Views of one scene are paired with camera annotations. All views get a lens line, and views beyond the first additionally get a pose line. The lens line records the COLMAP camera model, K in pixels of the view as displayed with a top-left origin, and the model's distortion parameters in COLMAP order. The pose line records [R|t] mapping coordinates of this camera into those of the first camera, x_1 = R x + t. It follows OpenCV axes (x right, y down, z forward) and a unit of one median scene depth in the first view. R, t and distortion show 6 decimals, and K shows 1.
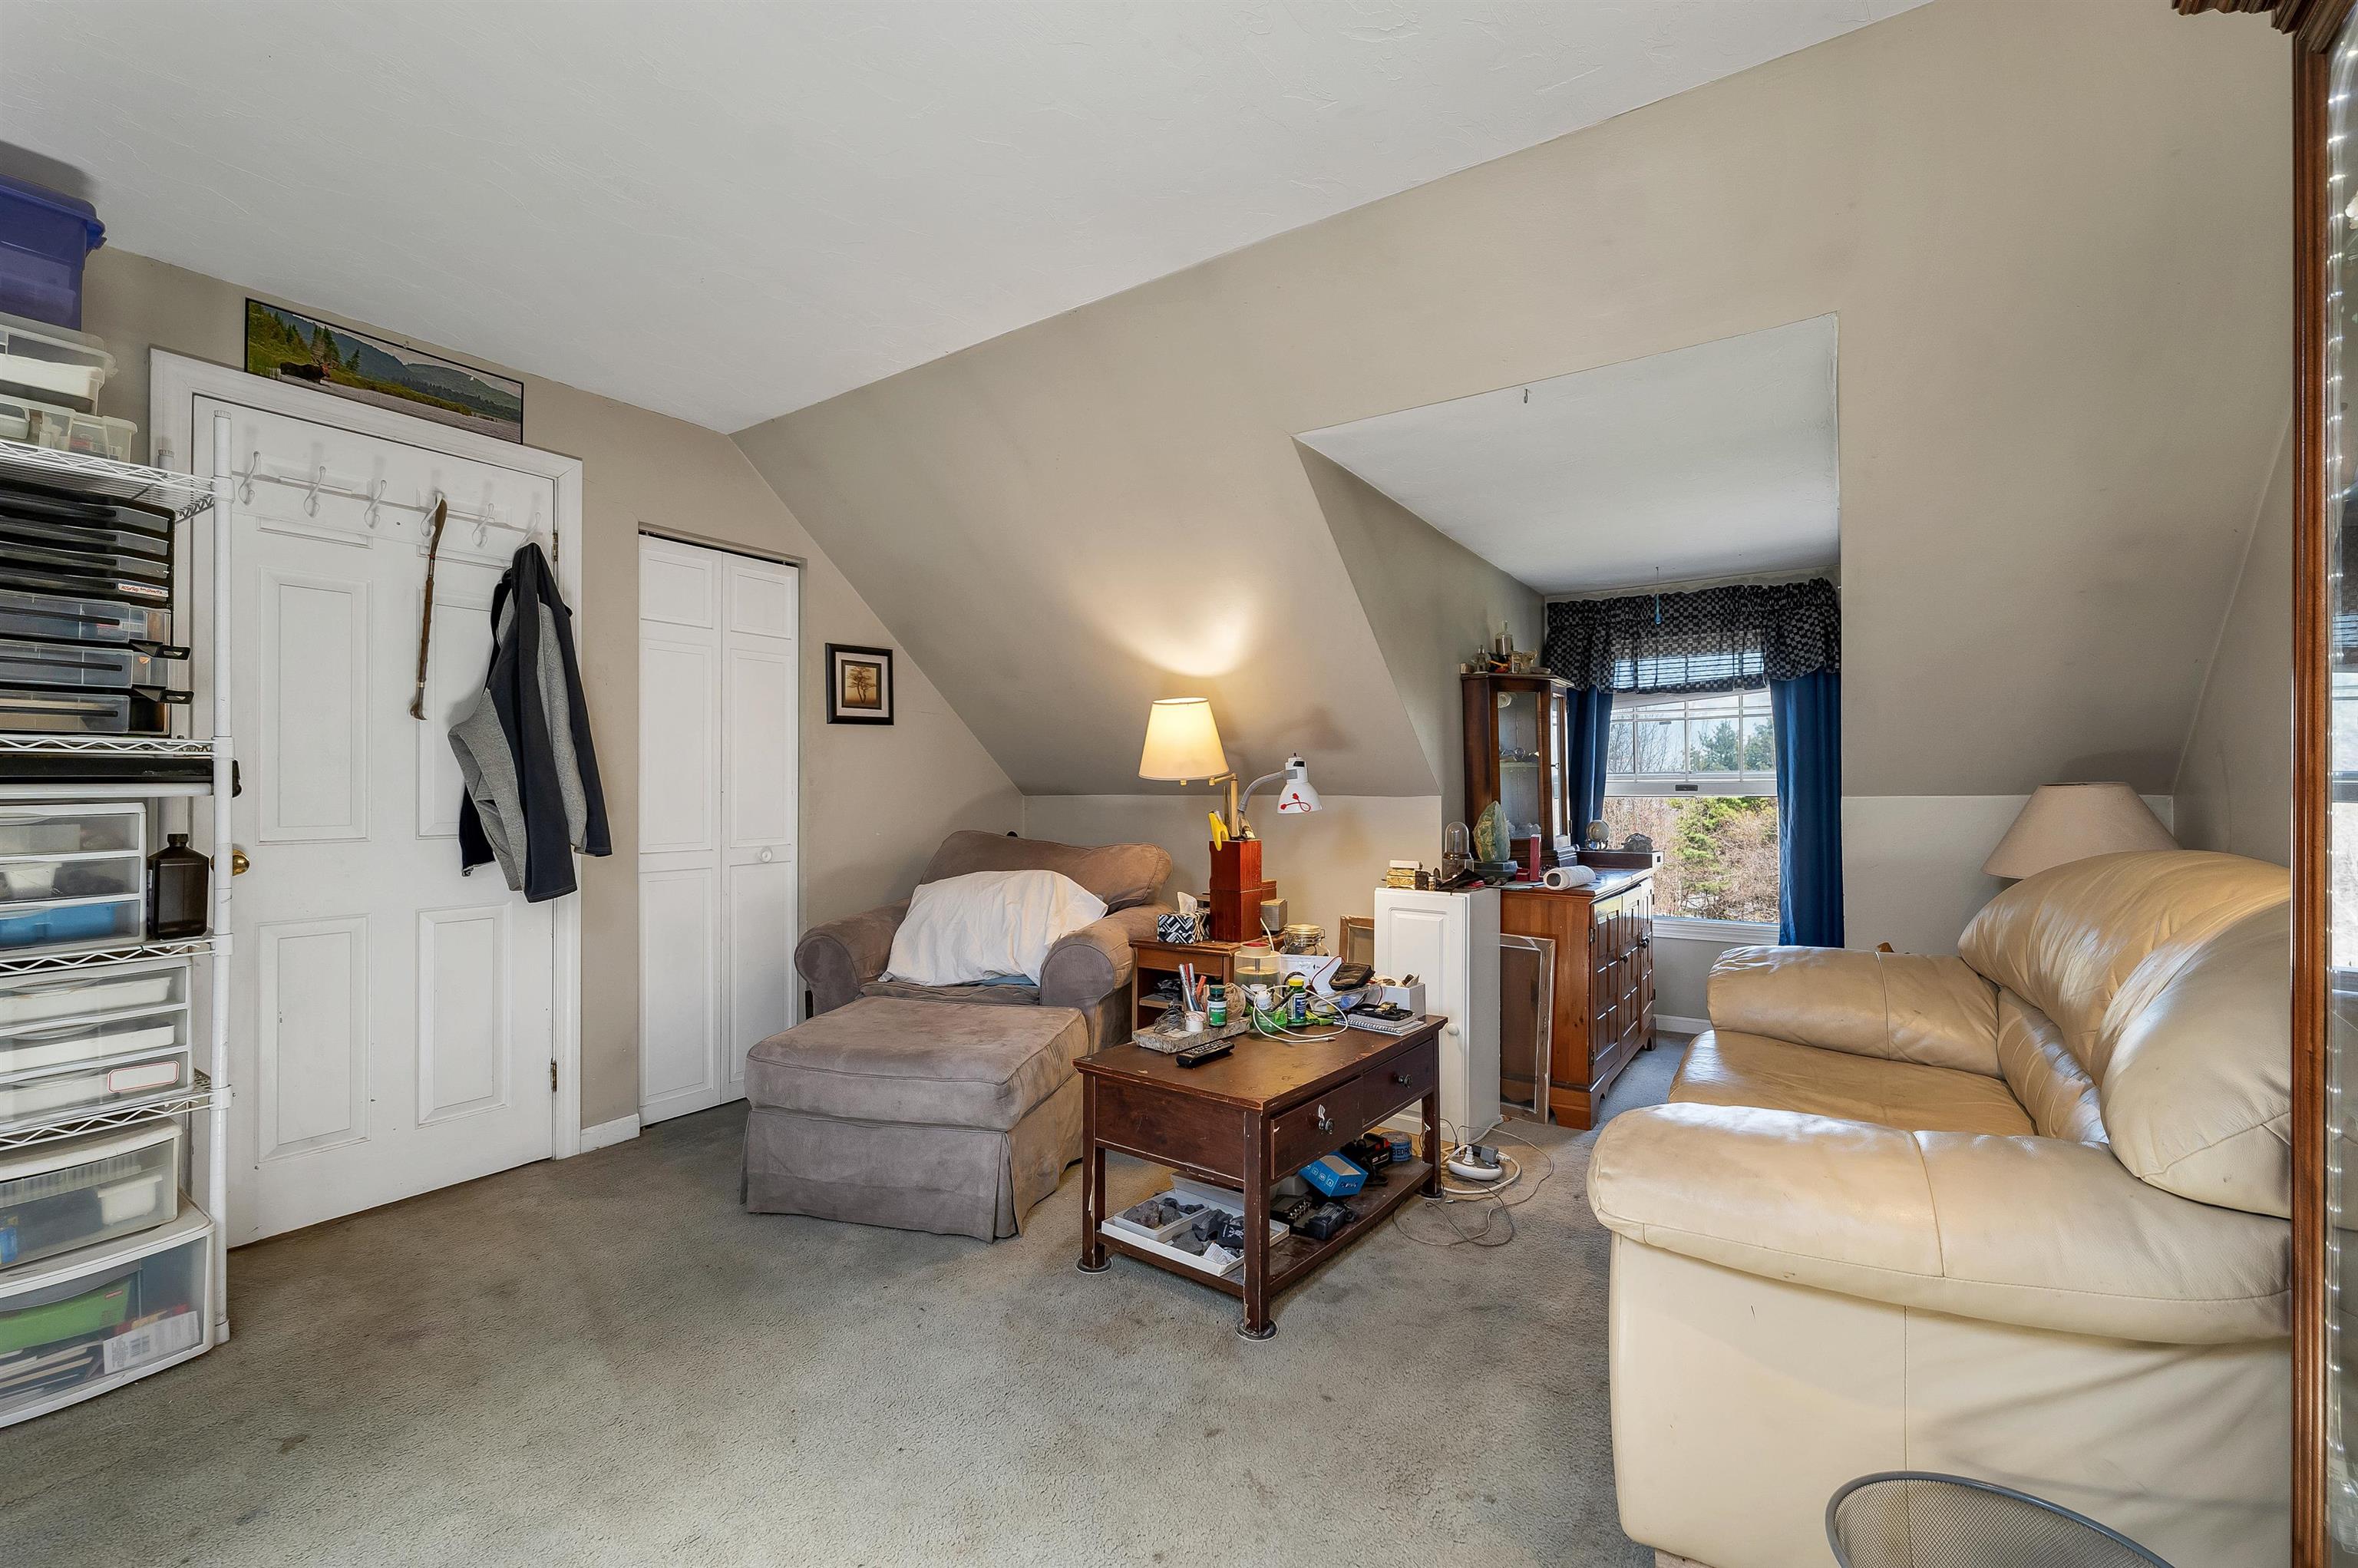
lens RADIAL K [[982.8, 0, 1177.2], [0, 982.8, 787.3], [0, 0, 1]] dist [-0.000363, 0.000178]
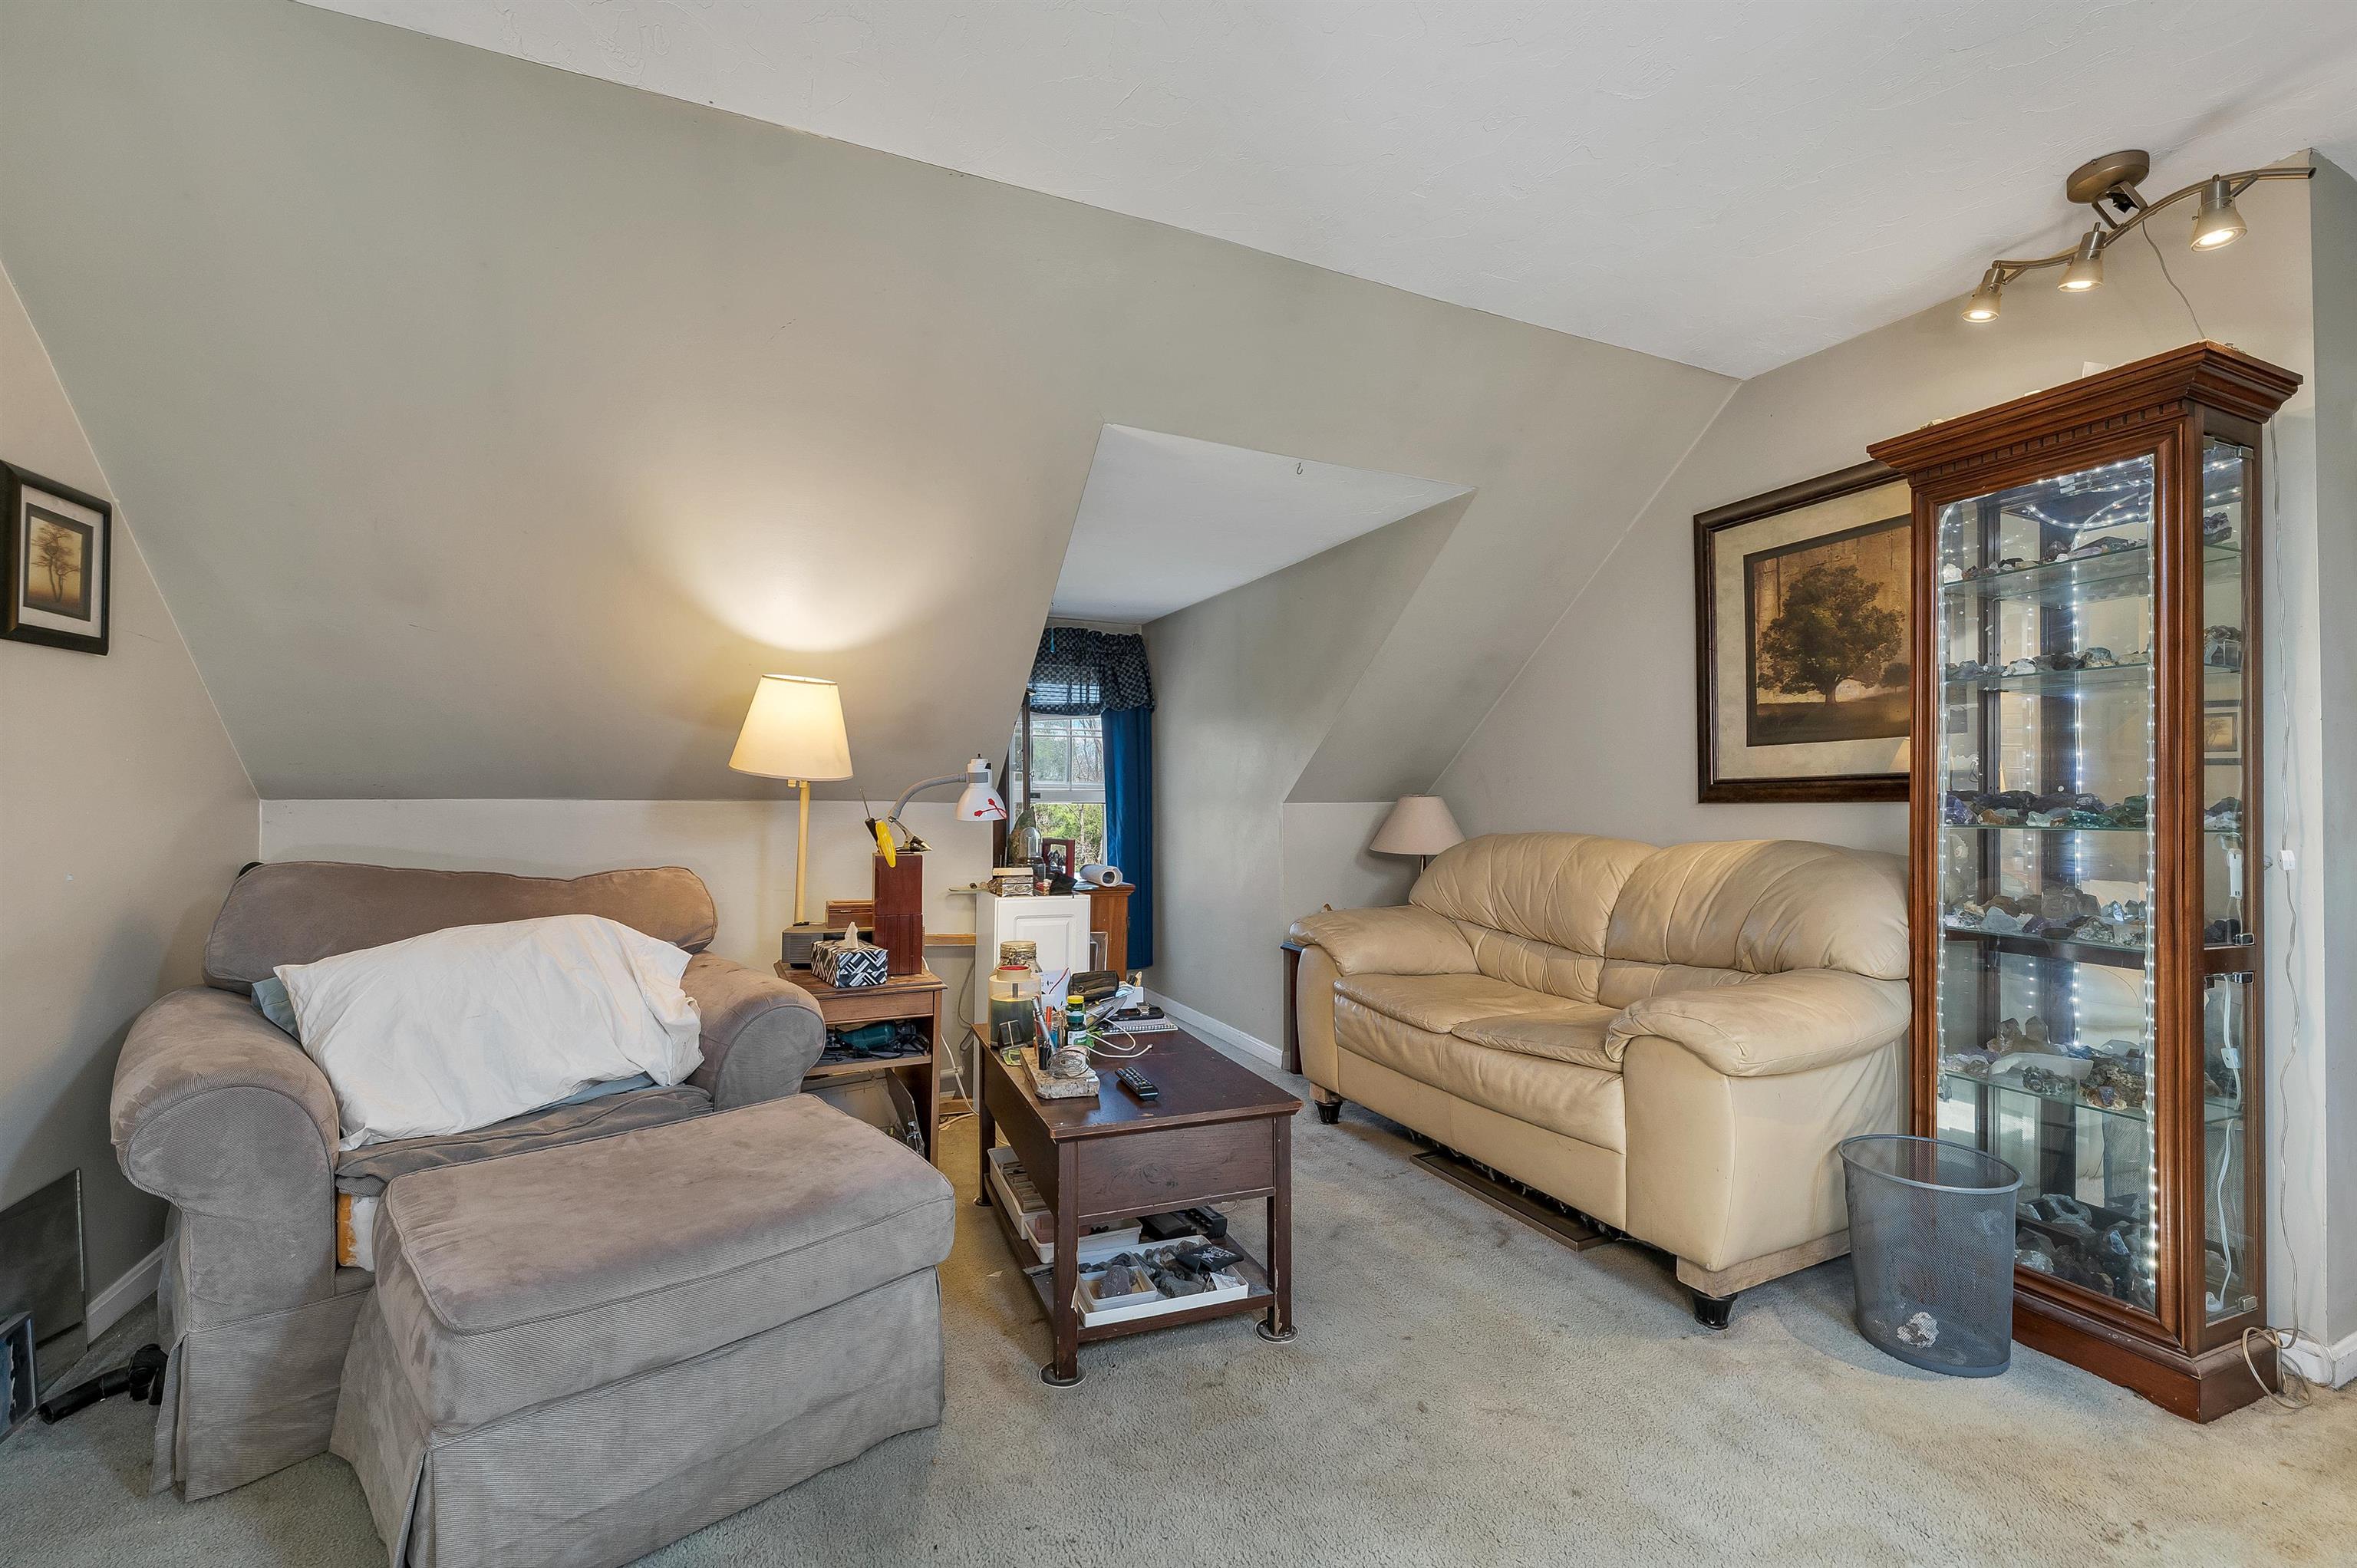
lens RADIAL K [[982.3, 0, 1180.6], [0, 982.3, 790.8], [0, 0, 1]] dist [-0.000363, 0.000178]
pose [[0.530862, 0.012678, 0.847363, -0.539556], [-0.008974, 0.999916, -0.009338, 0.005922], [-0.847411, -0.002647, 0.530932, 0.360072]]
